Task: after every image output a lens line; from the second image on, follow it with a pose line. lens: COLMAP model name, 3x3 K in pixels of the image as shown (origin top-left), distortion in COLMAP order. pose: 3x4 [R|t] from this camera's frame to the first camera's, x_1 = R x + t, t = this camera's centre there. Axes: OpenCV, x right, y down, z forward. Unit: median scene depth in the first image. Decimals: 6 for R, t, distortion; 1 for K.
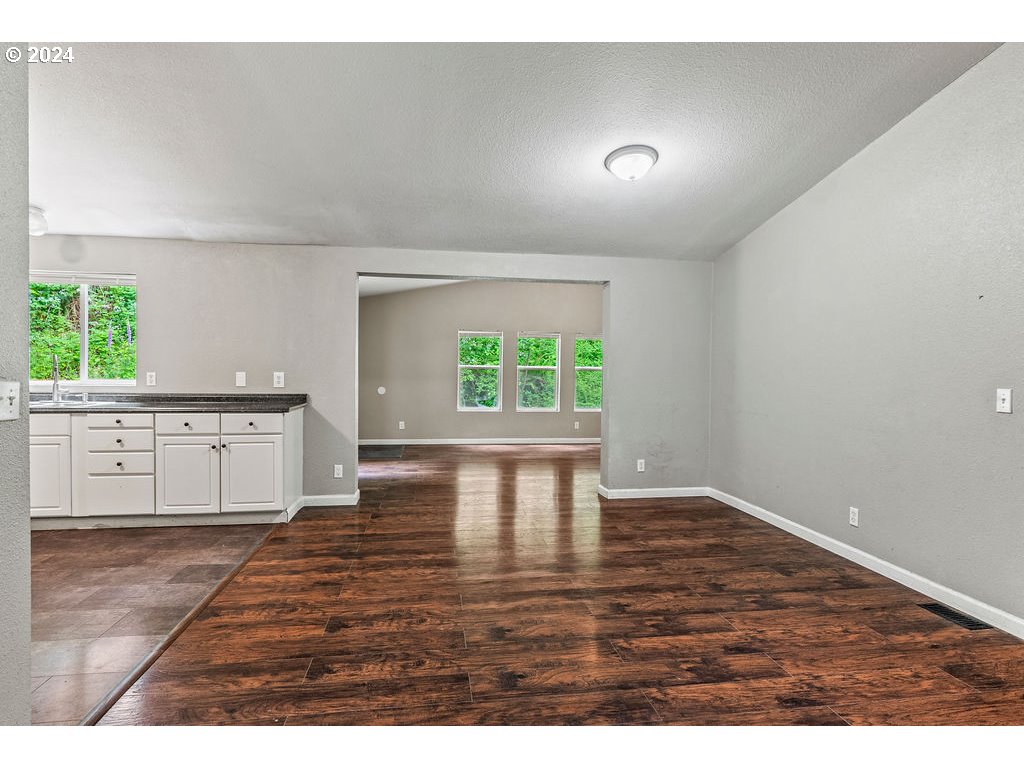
lens RADIAL K [[545.9, 0, 512.0], [0, 545.9, 384.0], [0, 0, 1]] dist [-0.004150, 0.001771]
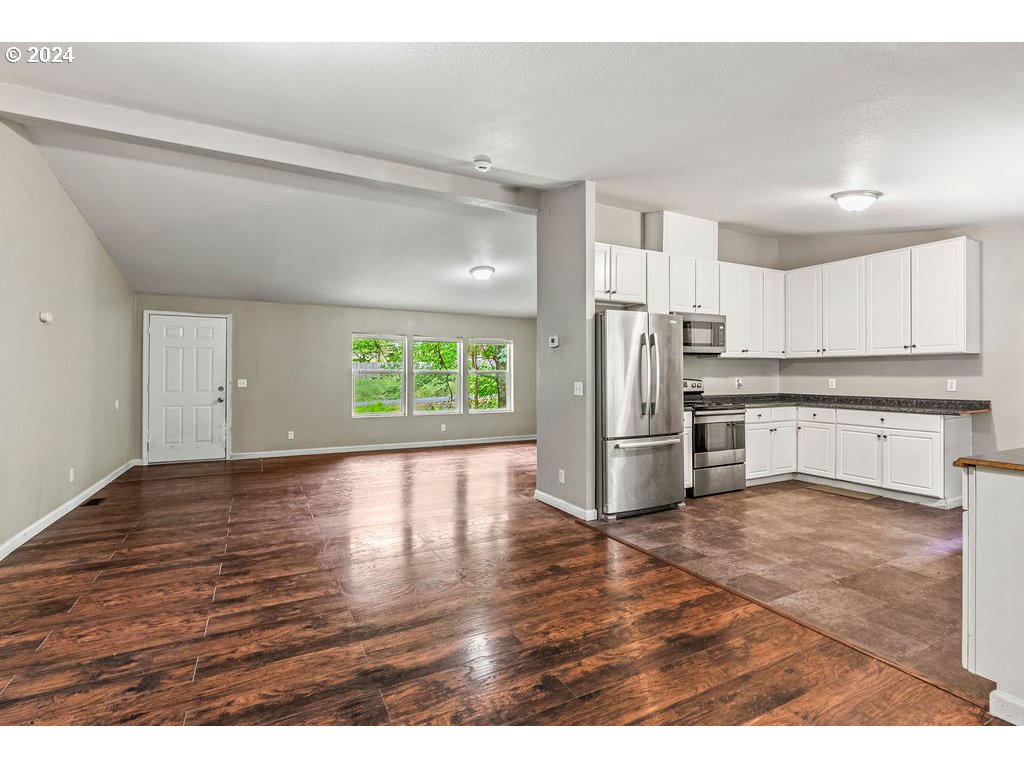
lens RADIAL K [[484.3, 0, 512.0], [0, 484.3, 384.0], [0, 0, 1]] dist [-0.001390, -0.000033]
pose [[-0.945874, -0.008881, -0.324411, 0.148493], [-0.020417, 0.999274, 0.032175, -0.038503], [0.323890, 0.037057, -0.945369, 1.821303]]
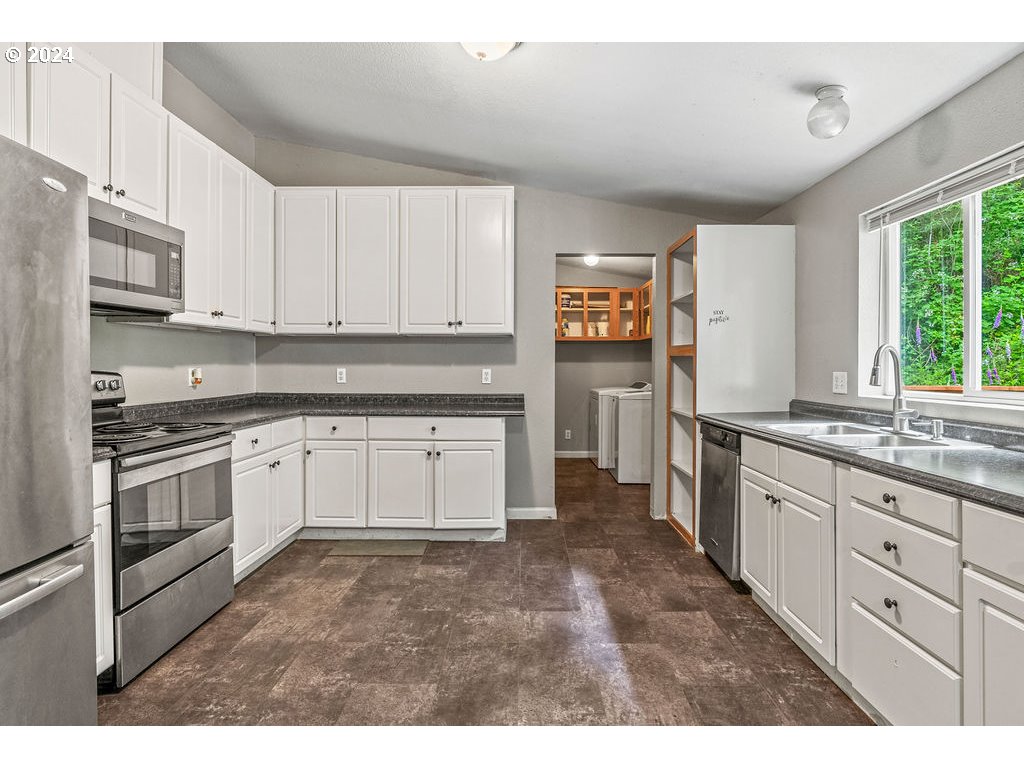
lens RADIAL K [[531.7, 0, 517.3], [0, 531.7, 367.2], [0, 0, 1]] dist [-0.006179, 0.000189]
pose [[-0.154750, -0.011454, -0.987887, -0.391100], [-0.023756, 0.999687, -0.007870, -0.026544], [0.987668, 0.022251, -0.154973, 1.065899]]
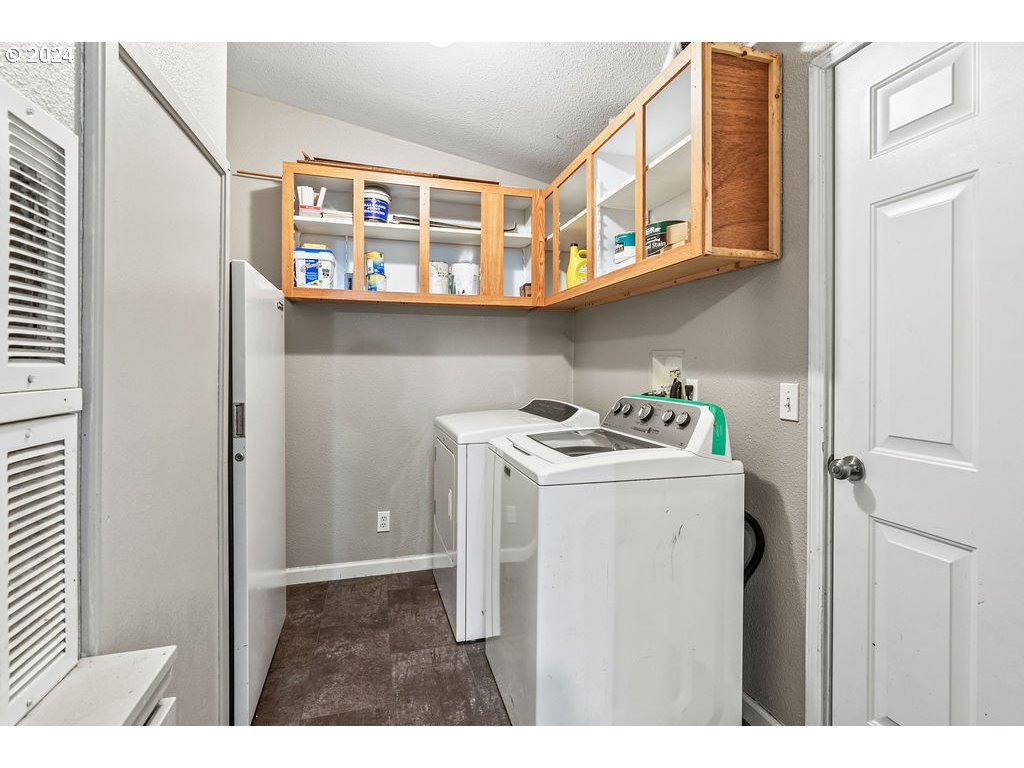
lens RADIAL K [[531.7, 0, 517.3], [0, 531.7, 367.2], [0, 0, 1]] dist [-0.006179, 0.000189]
pose [[0.123232, -0.008666, -0.992340, -1.685562], [-0.026745, 0.999570, -0.012051, -0.042886], [0.992017, 0.028025, 0.122948, 1.051655]]
